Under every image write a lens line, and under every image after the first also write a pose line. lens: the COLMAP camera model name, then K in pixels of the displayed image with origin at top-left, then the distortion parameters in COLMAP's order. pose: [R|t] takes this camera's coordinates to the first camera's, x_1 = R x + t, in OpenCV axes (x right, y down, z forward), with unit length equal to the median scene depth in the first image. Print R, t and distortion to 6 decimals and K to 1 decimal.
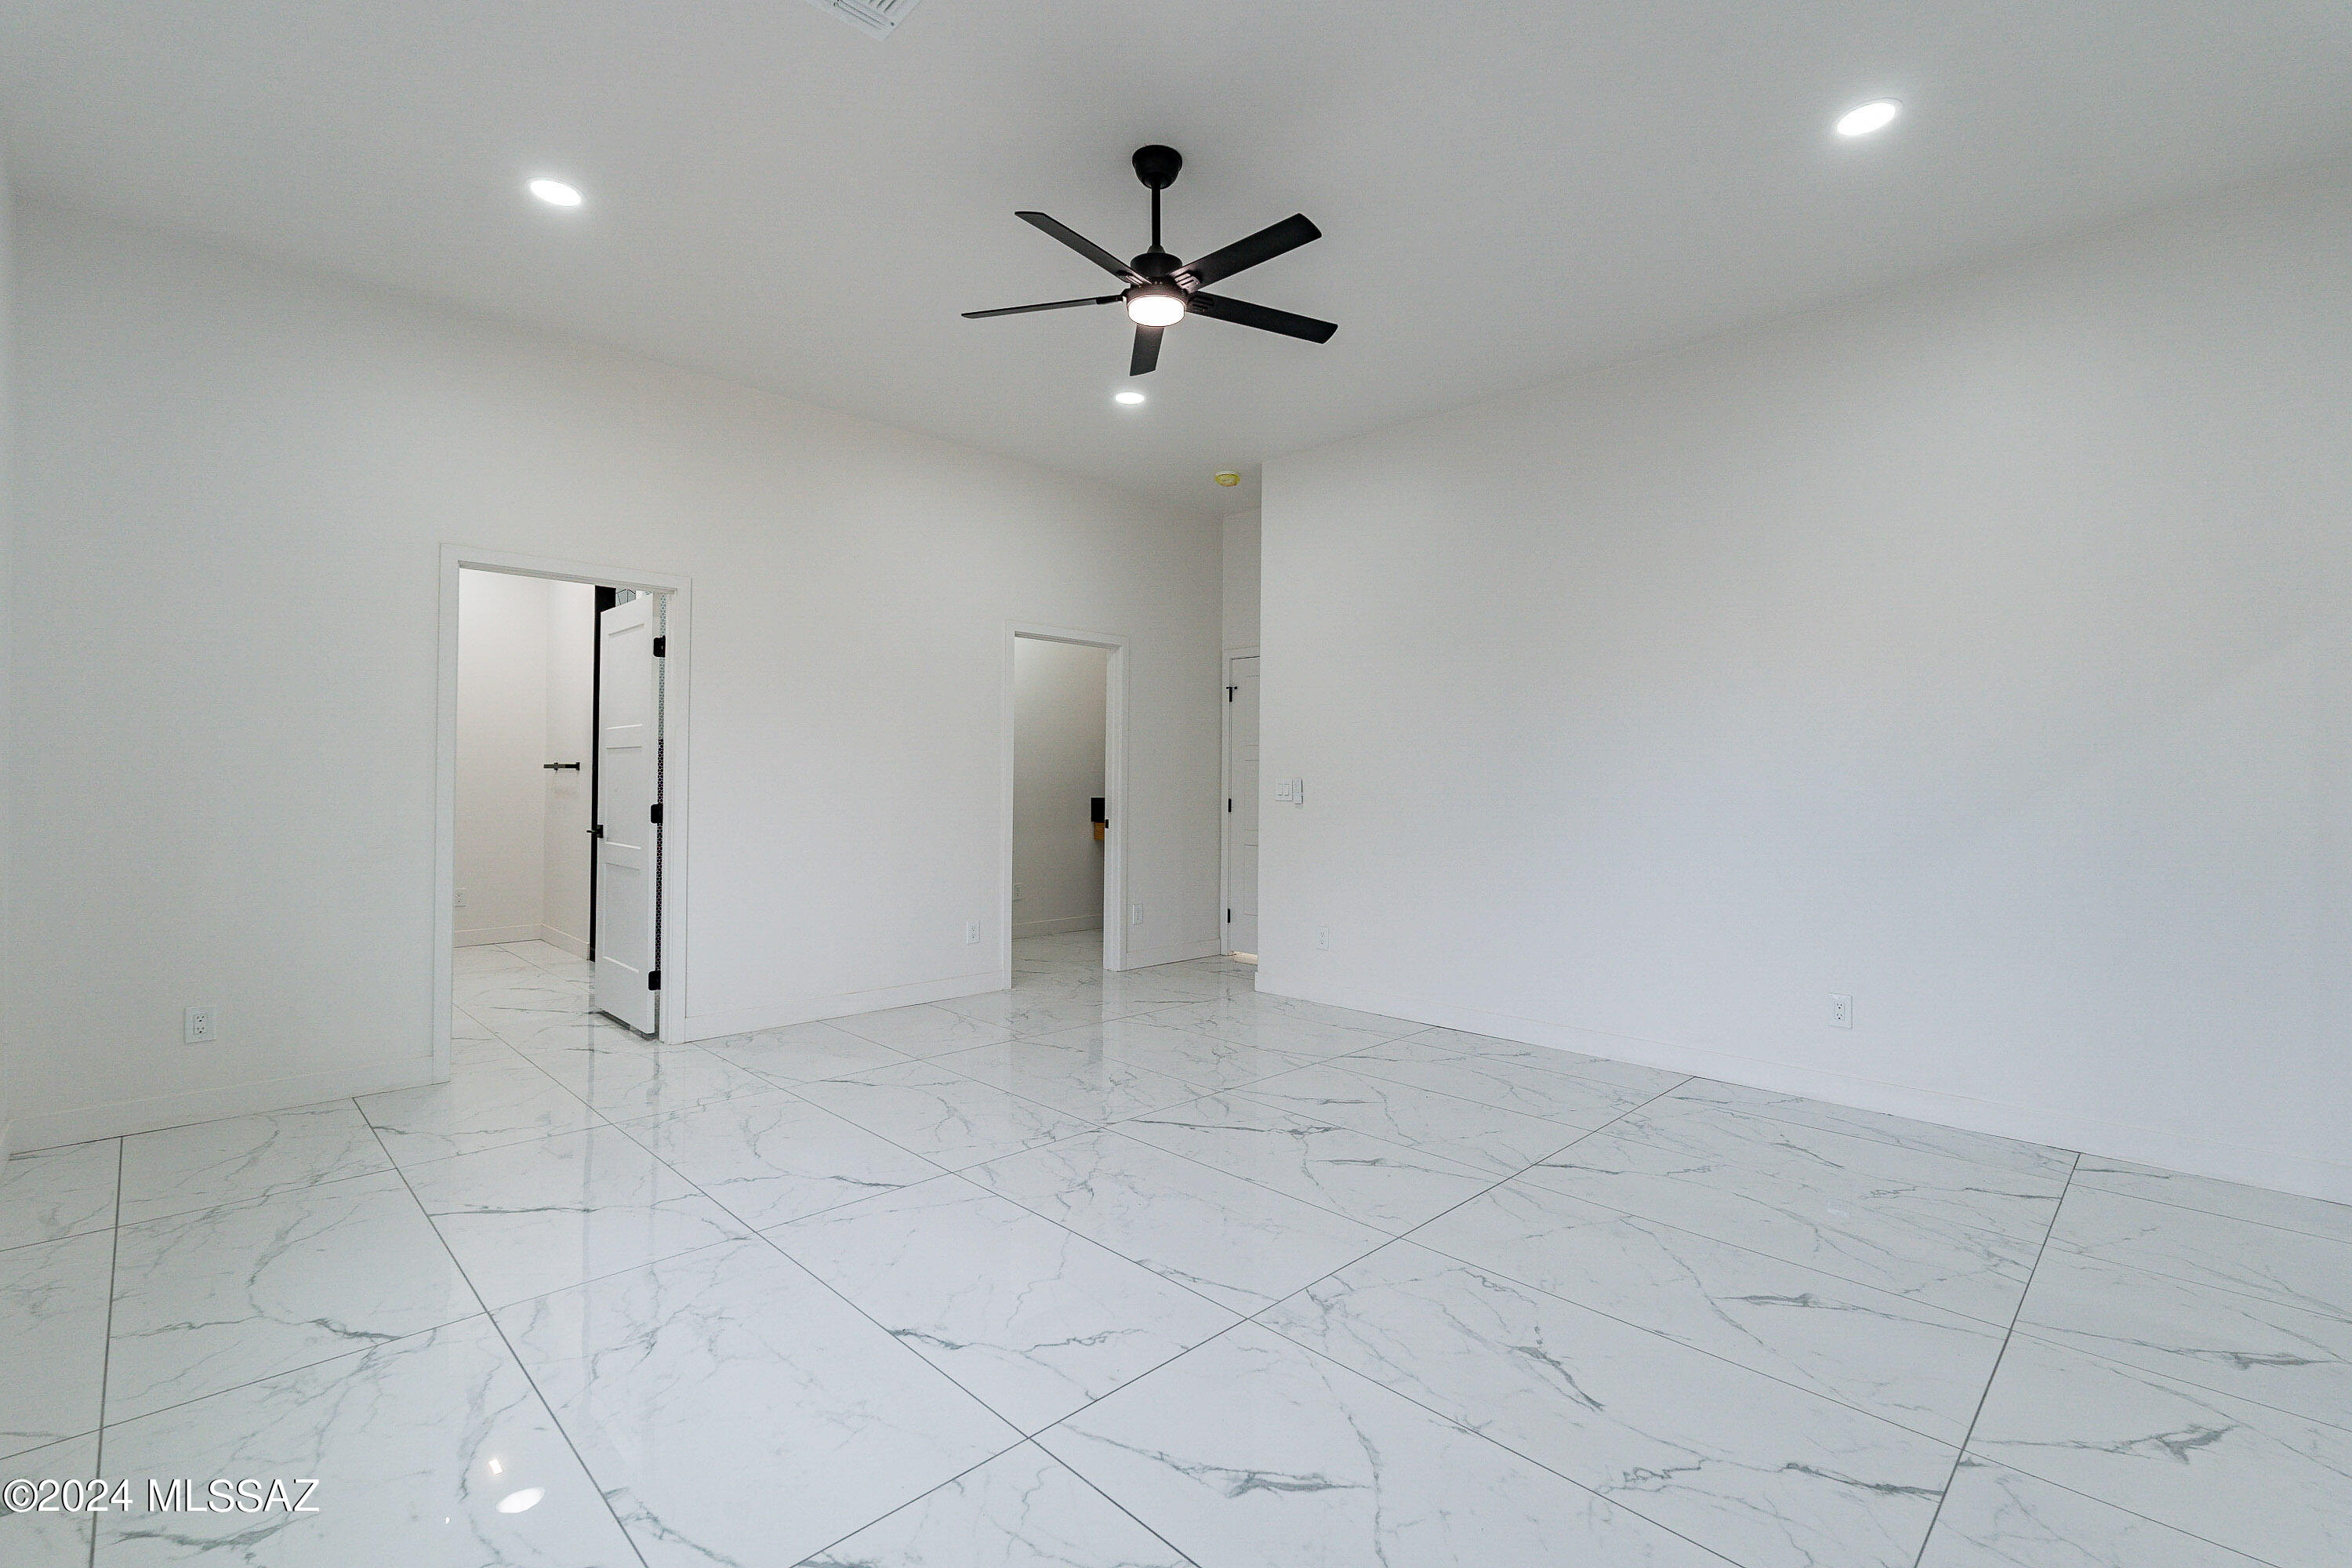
lens RADIAL K [[1036.4, 0, 1162.5], [0, 1036.4, 782.7], [0, 0, 1]] dist [-0.000891, 0.000115]
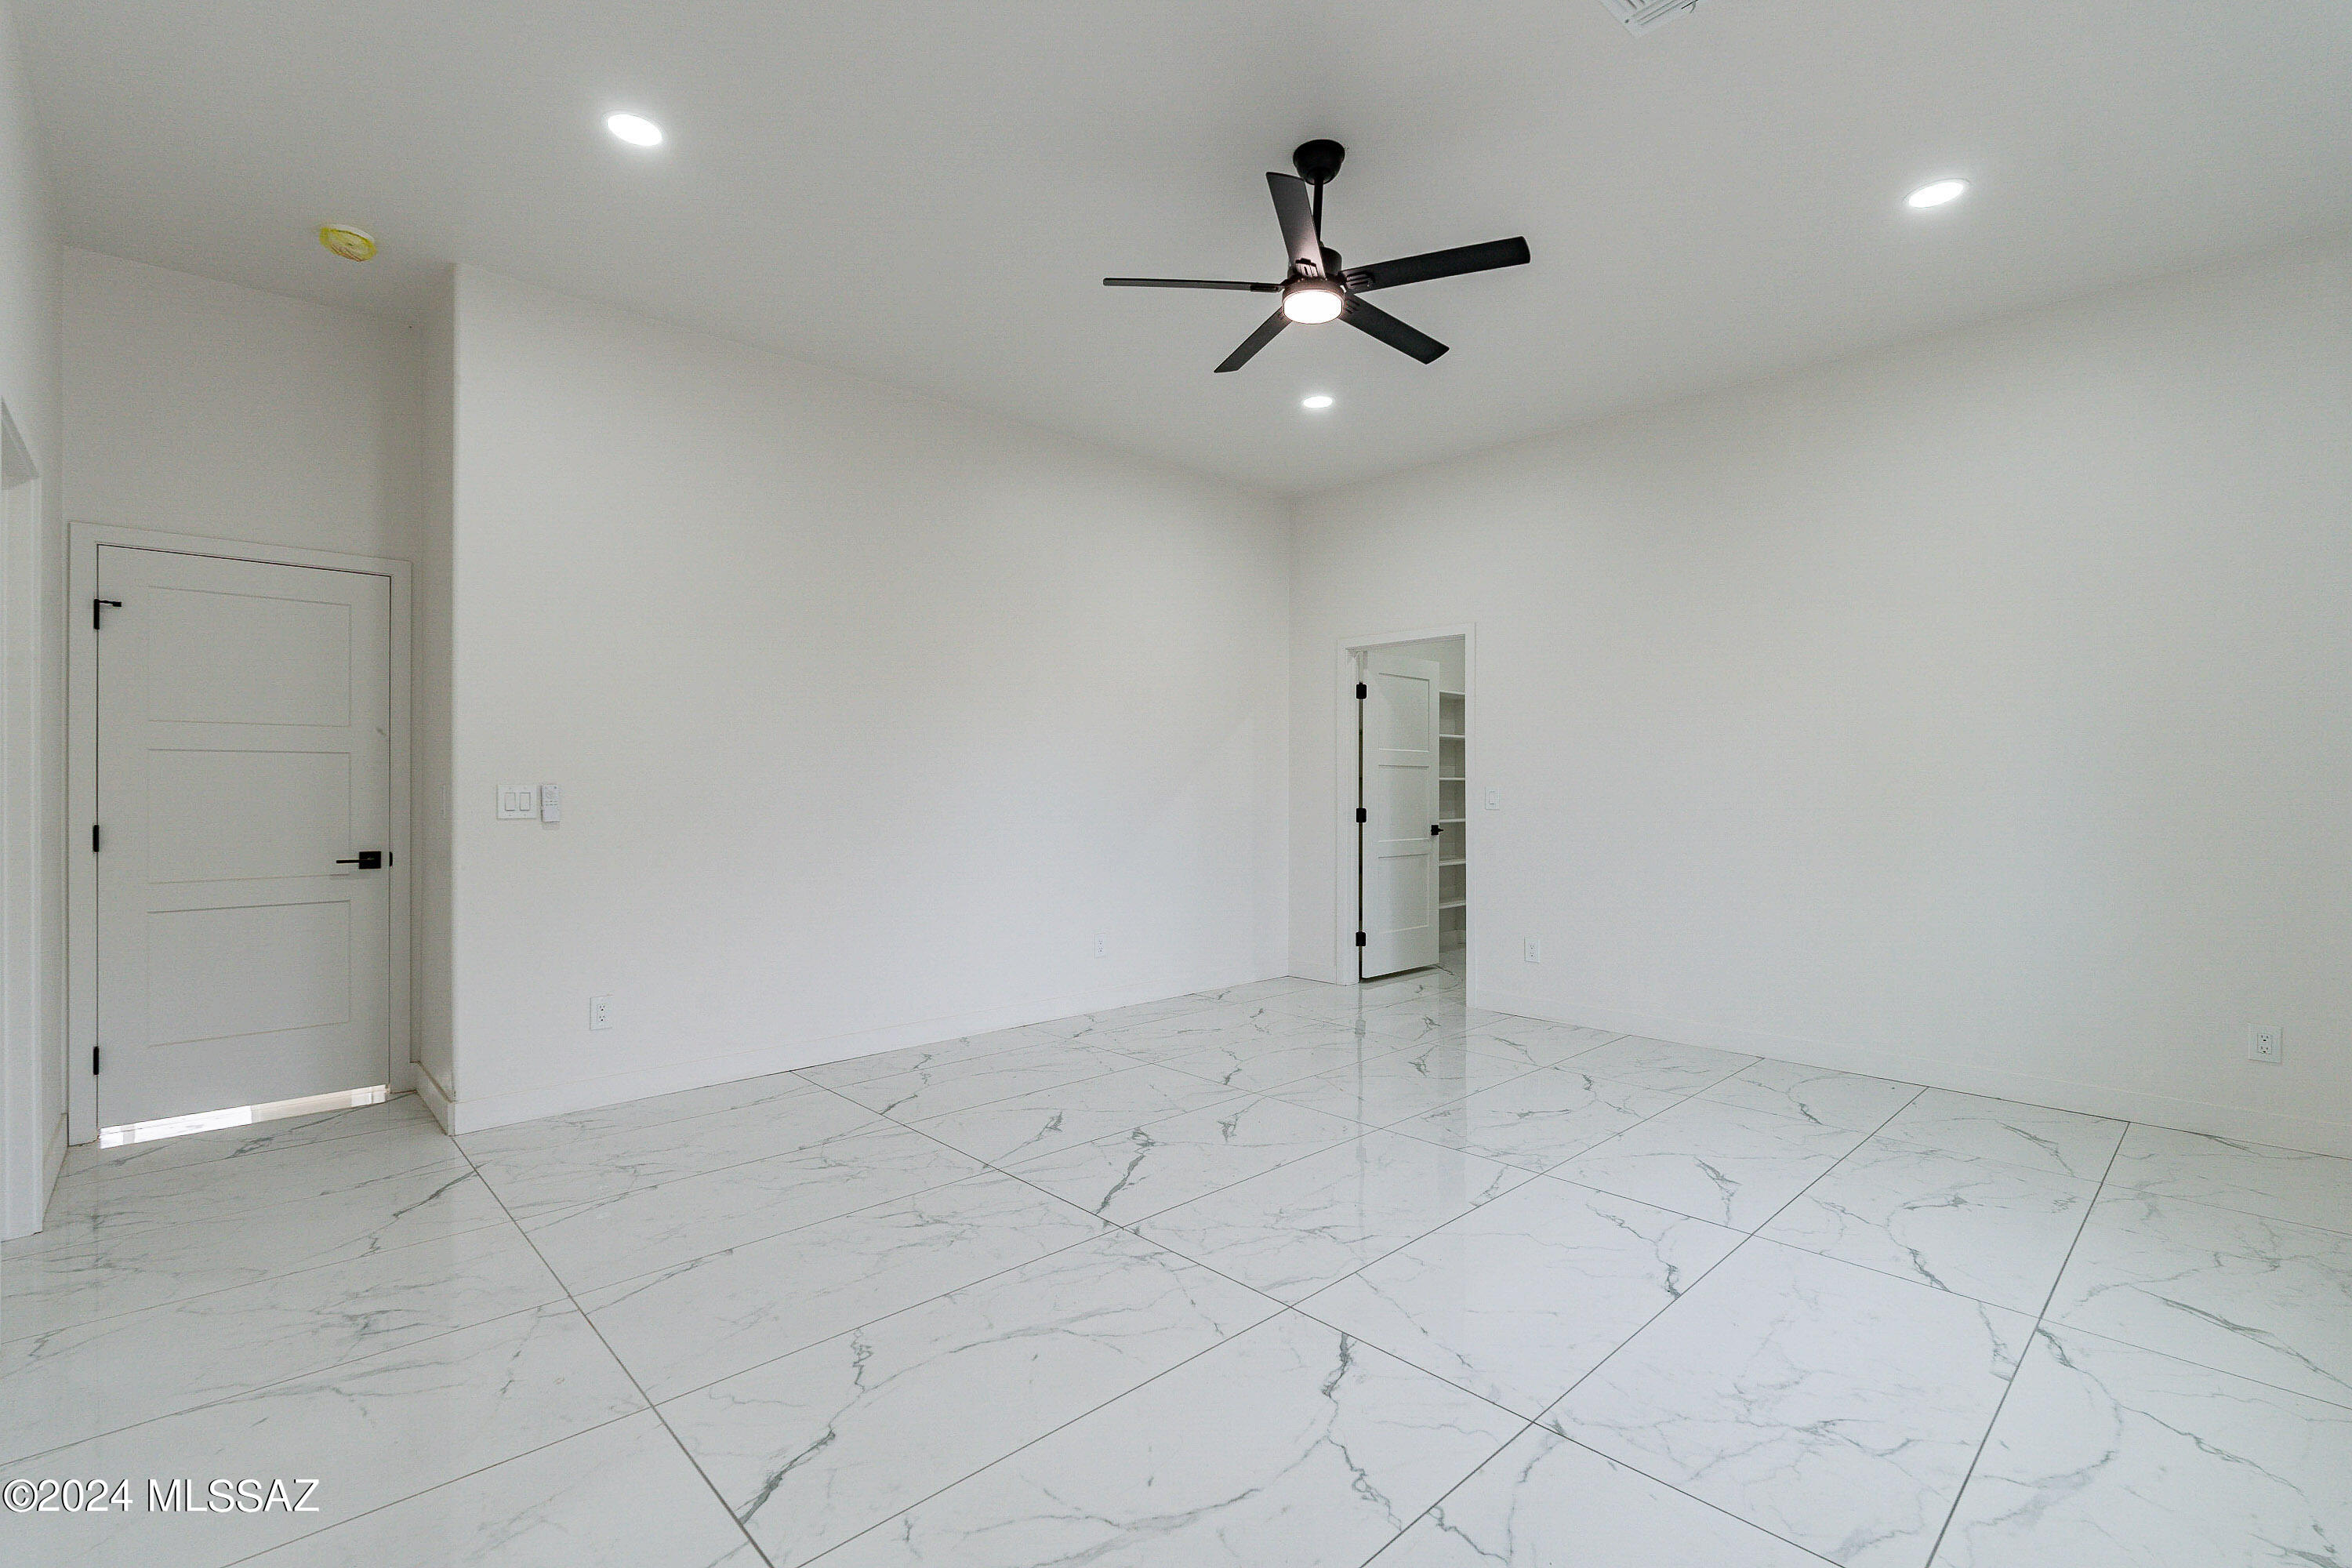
lens RADIAL K [[1036.4, 0, 1171.8], [0, 1036.4, 779.9], [0, 0, 1]] dist [-0.000891, 0.000115]
pose [[0.022796, -0.003219, 0.999735, -1.266474], [0.001498, 0.999994, 0.003186, -0.023997], [-0.999739, 0.001425, 0.022800, 1.390913]]
